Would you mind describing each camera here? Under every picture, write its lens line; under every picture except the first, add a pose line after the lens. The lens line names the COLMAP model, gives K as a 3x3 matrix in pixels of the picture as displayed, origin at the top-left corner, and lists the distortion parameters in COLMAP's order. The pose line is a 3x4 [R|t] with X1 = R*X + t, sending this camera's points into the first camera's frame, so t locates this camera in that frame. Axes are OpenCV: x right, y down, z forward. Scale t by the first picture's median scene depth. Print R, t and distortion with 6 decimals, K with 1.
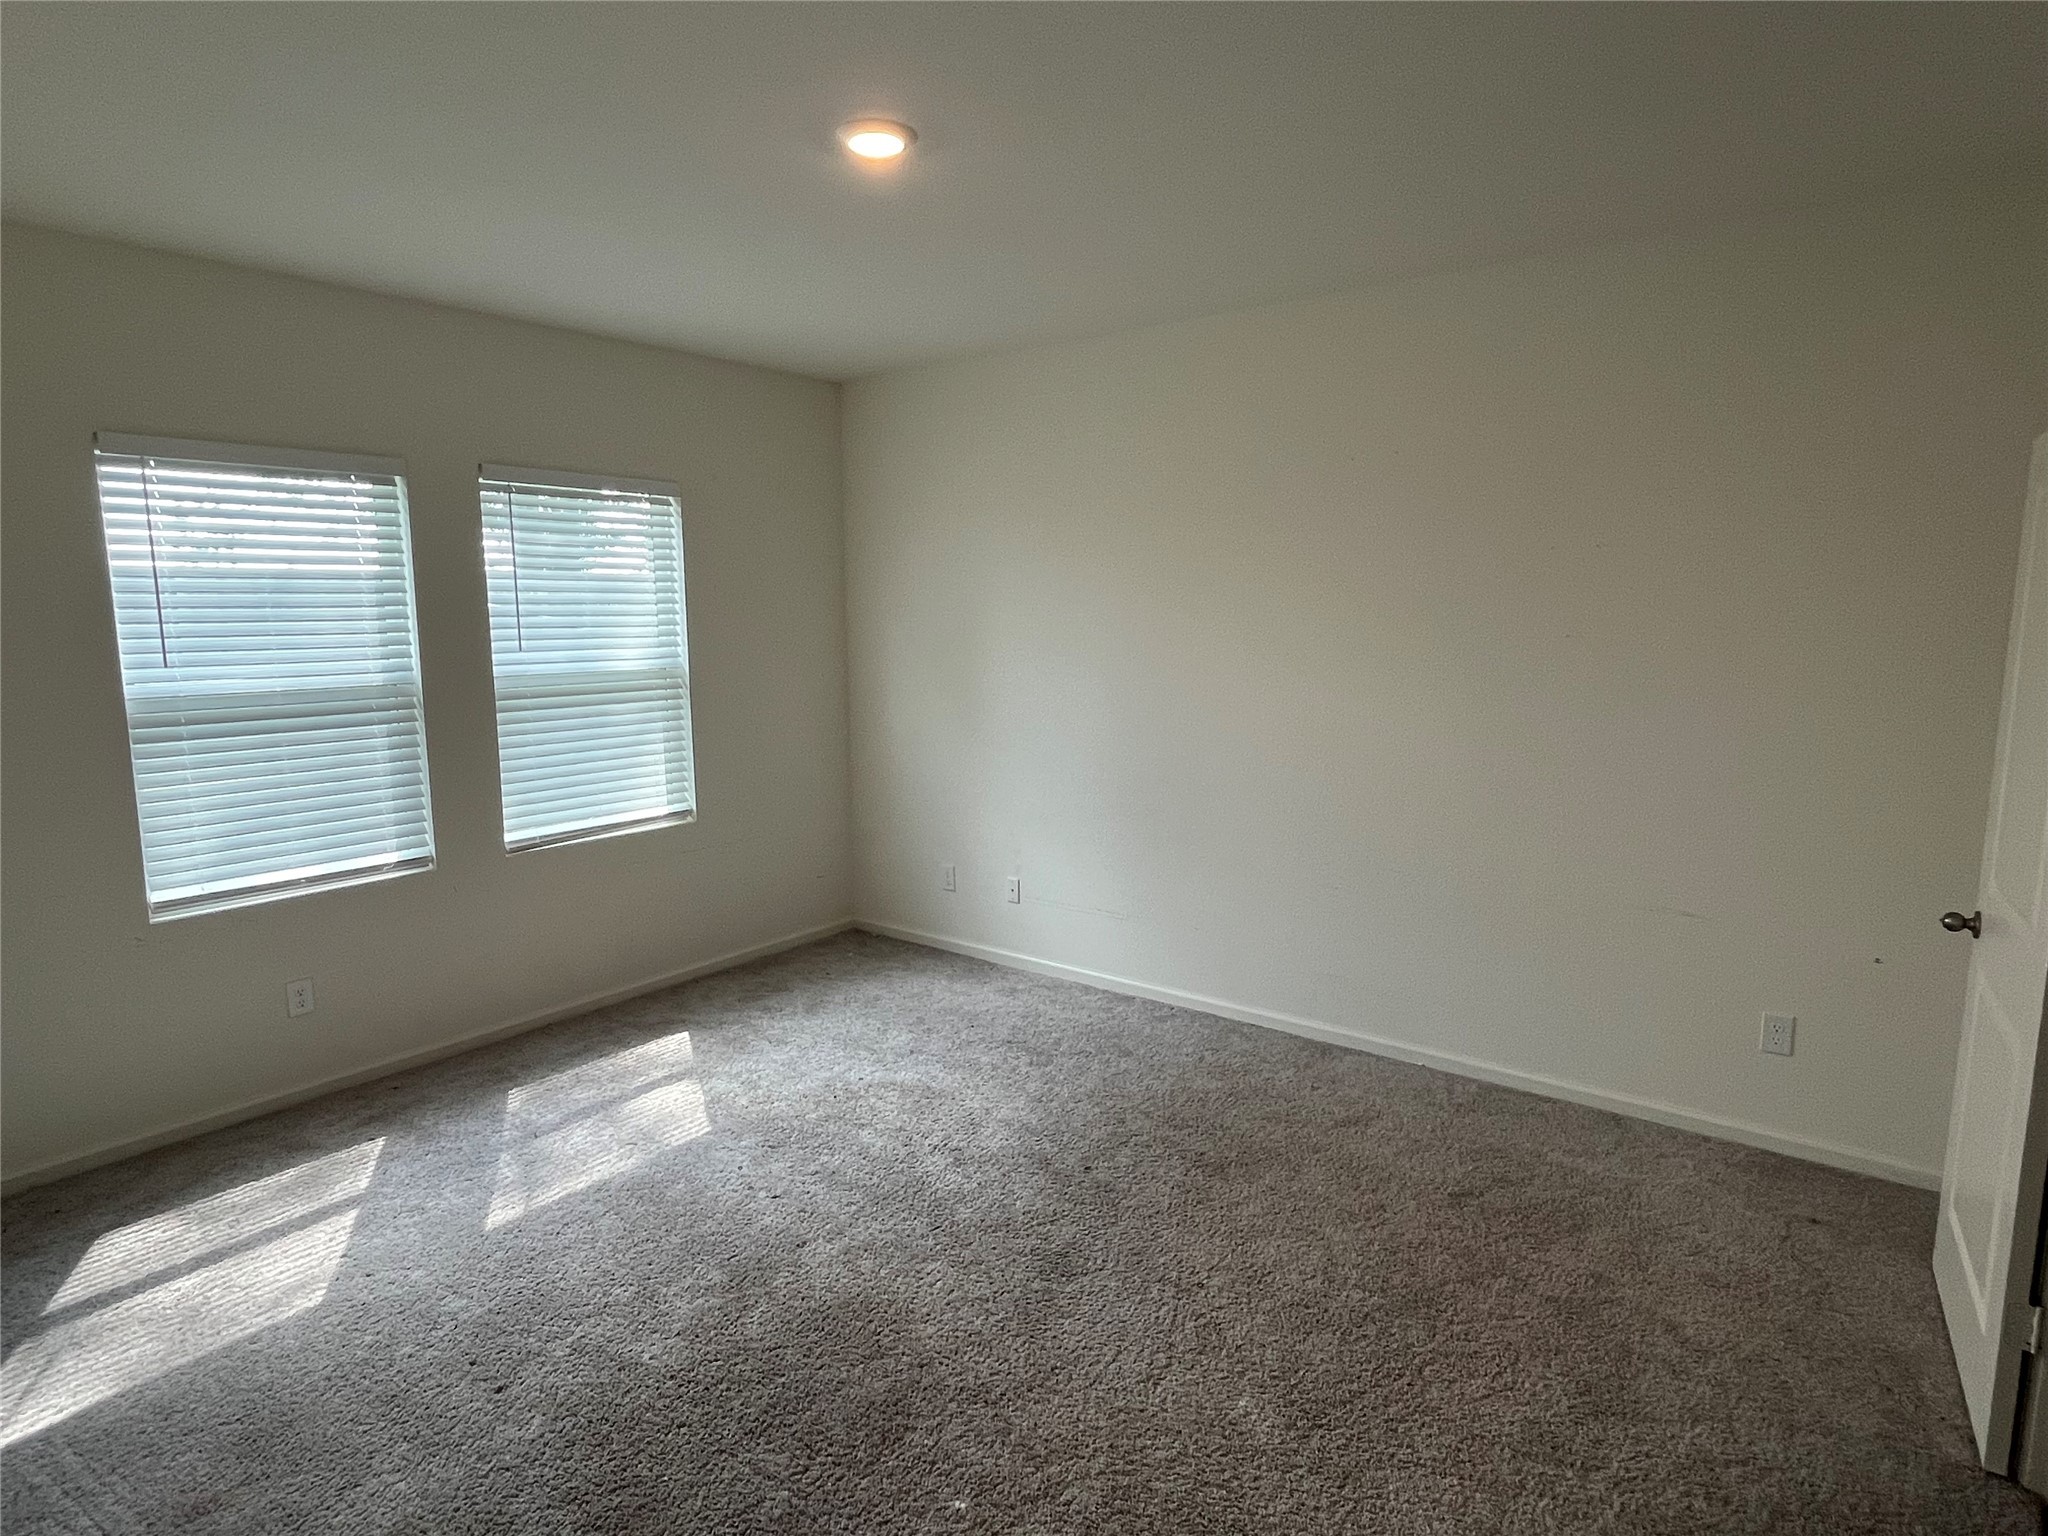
lens RADIAL K [[1139.4, 0, 1027.9], [0, 1139.4, 768.1], [0, 0, 1]] dist [-0.005517, -0.000702]
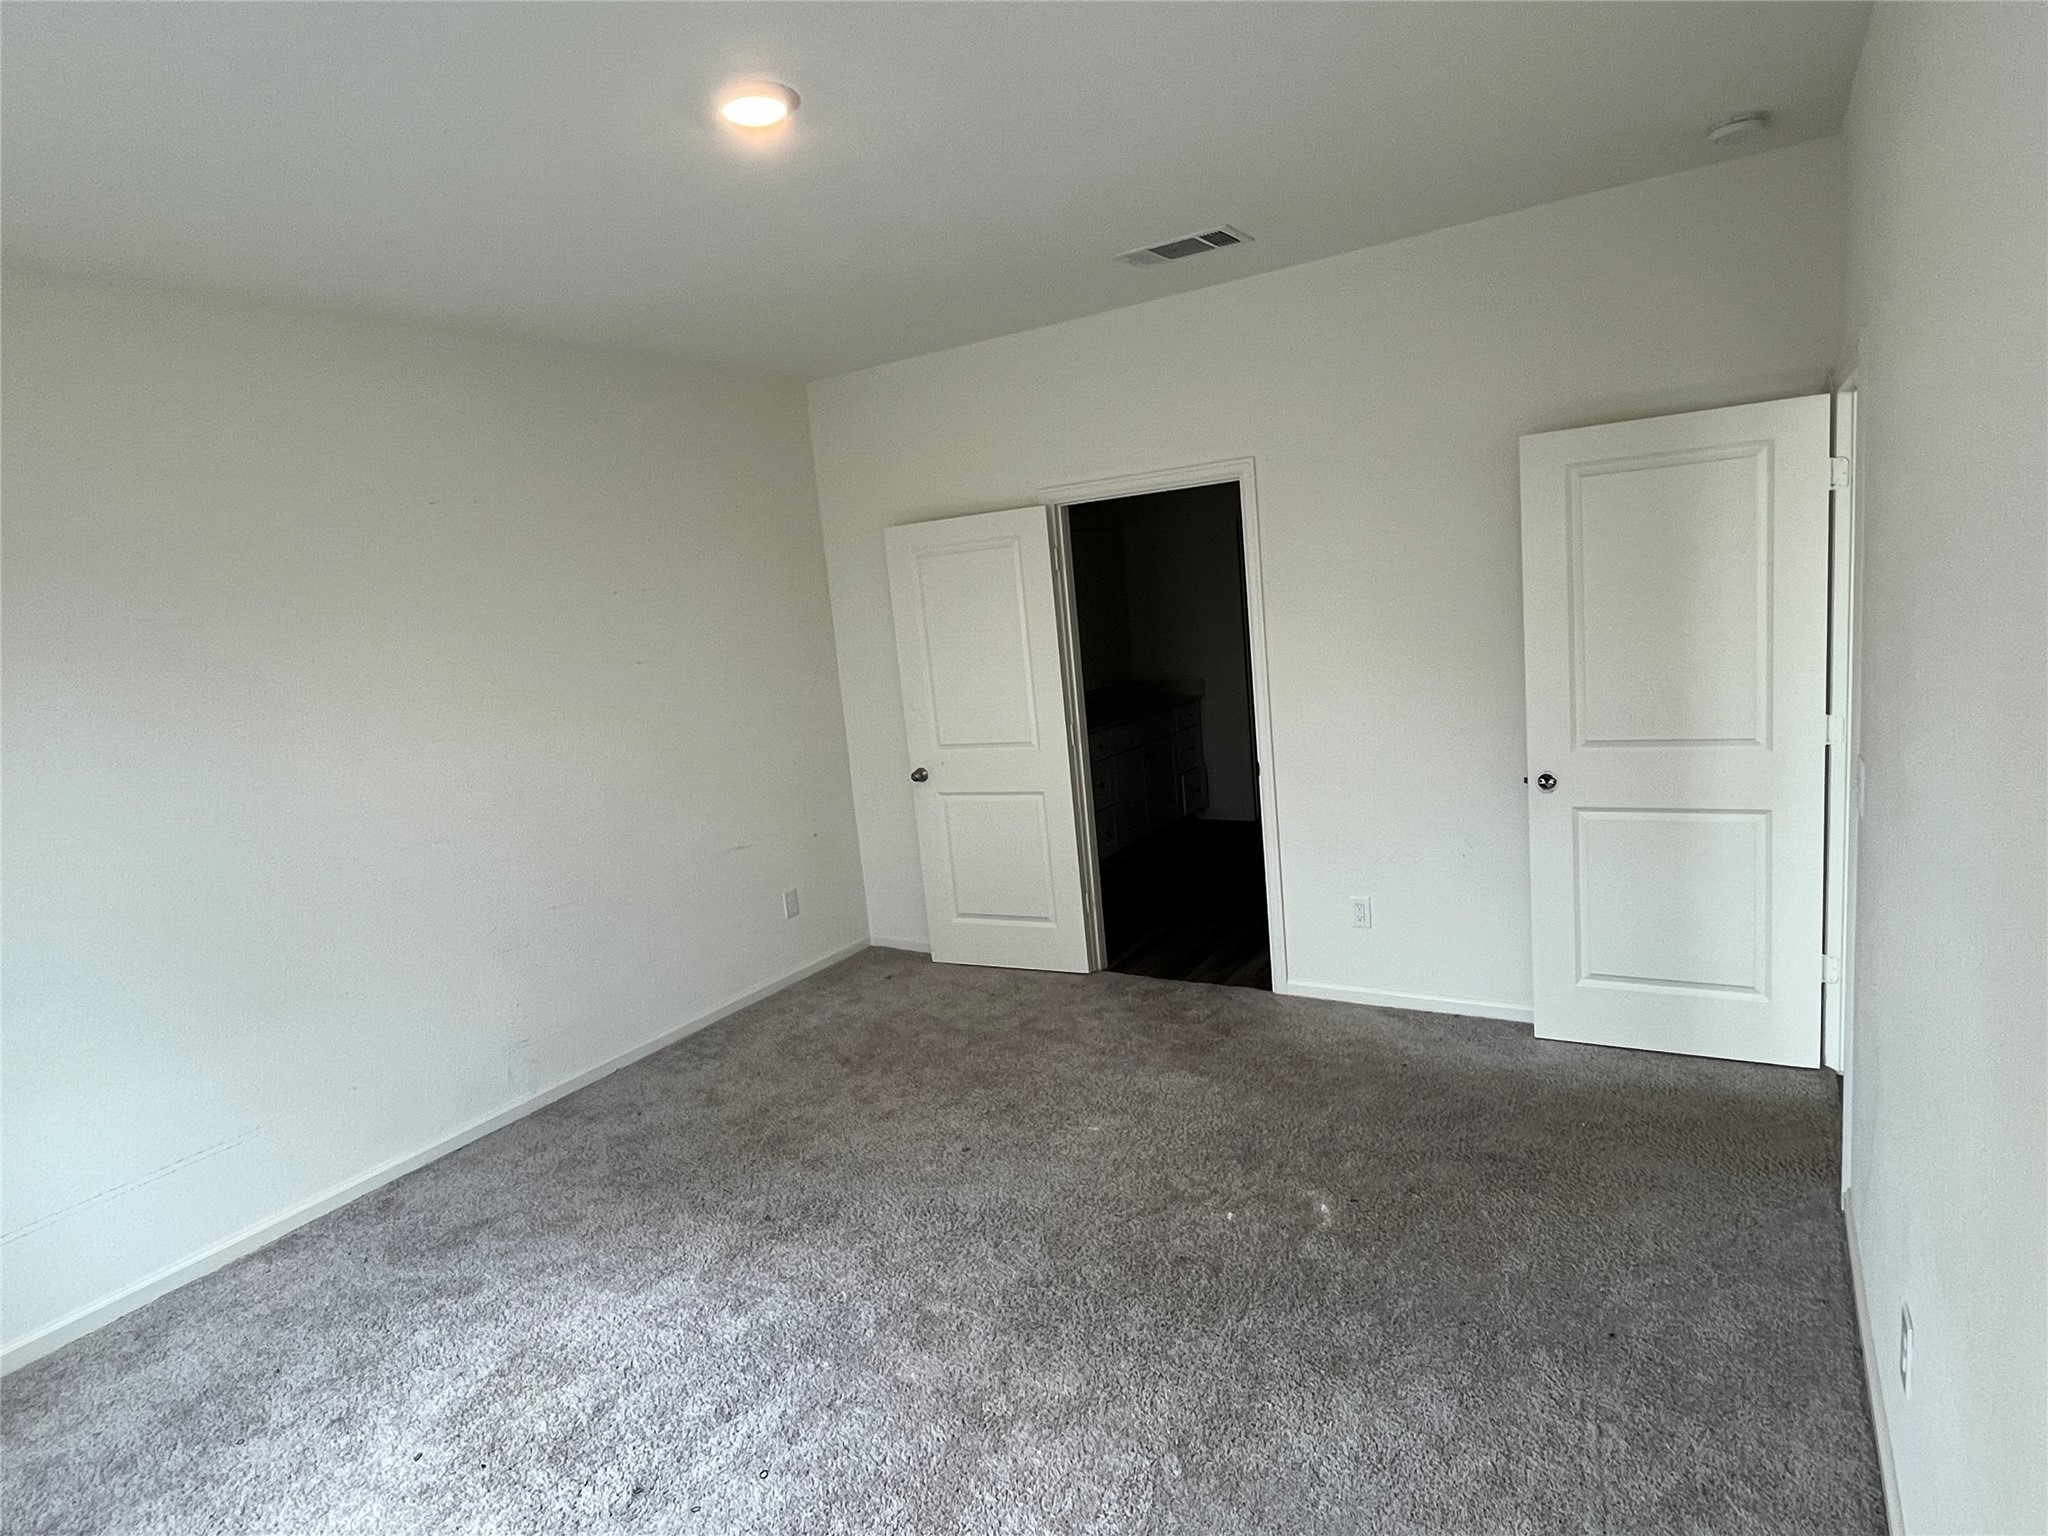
lens RADIAL K [[1139.4, 0, 1031.9], [0, 1139.4, 759.8], [0, 0, 1]] dist [-0.005517, -0.000702]
pose [[-0.088327, -0.145735, 0.985373, -0.804058], [0.245466, 0.955547, 0.163327, -0.110011], [-0.965373, 0.256302, -0.048627, 0.696379]]
